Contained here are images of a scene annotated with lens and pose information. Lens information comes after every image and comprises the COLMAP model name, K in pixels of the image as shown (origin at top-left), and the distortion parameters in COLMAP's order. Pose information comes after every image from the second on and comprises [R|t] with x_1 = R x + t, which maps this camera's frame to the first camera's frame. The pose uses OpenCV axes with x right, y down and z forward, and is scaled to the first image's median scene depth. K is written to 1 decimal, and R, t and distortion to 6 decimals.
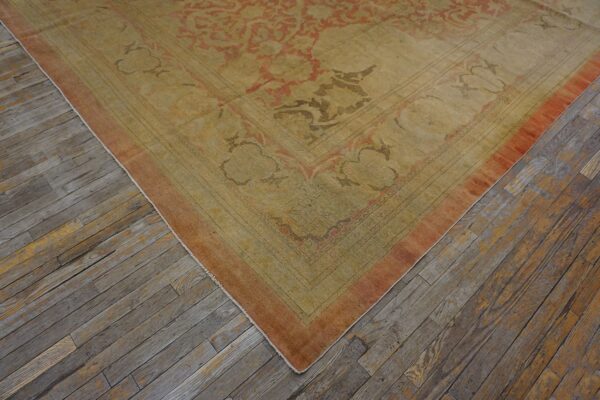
lens RADIAL K [[405.5, 0, 298.1], [0, 405.5, 200.1], [0, 0, 1]] dist [-0.037129, 0.031954]
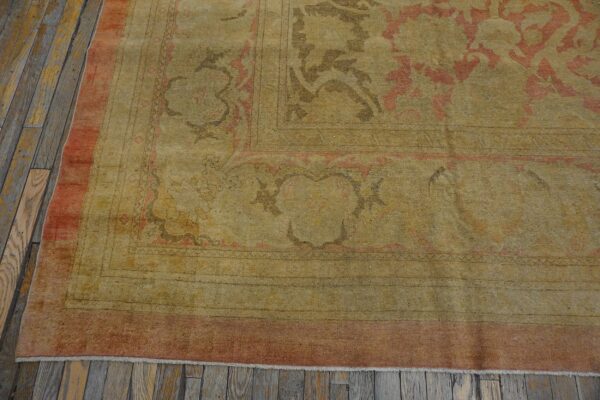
lens RADIAL K [[405.5, 0, 300.5], [0, 405.5, 200.2], [0, 0, 1]] dist [-0.037129, 0.031954]
pose [[0.691140, -0.687564, 0.222668, -0.834842], [0.596516, 0.716647, 0.361368, -0.834361], [-0.408038, -0.116931, 0.905446, 0.740788]]
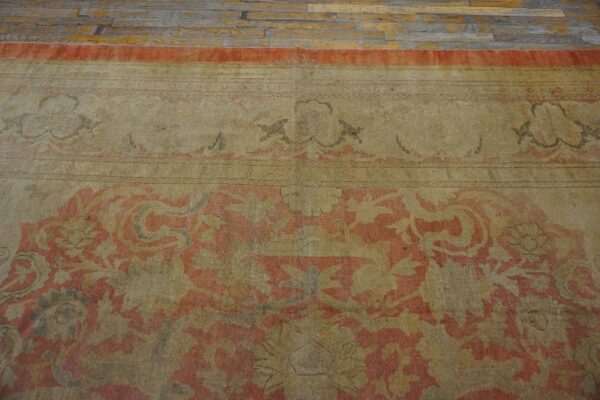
lens RADIAL K [[405.5, 0, 300.0], [0, 405.5, 200.2], [0, 0, 1]] dist [-0.037129, 0.031954]
pose [[-0.728135, -0.623268, 0.285230, 0.505066], [0.528749, -0.245946, 0.812364, -1.173387], [-0.436170, 0.742326, 0.508634, 0.933768]]
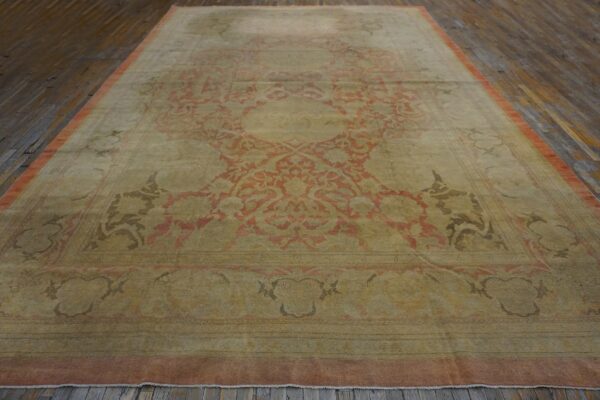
lens RADIAL K [[405.5, 0, 303.0], [0, 405.5, 198.0], [0, 0, 1]] dist [-0.037129, 0.031954]
pose [[0.666080, -0.494426, 0.558462, -0.769201], [0.606822, 0.794579, -0.020291, -0.487532], [-0.433710, 0.352402, 0.829282, 0.232020]]
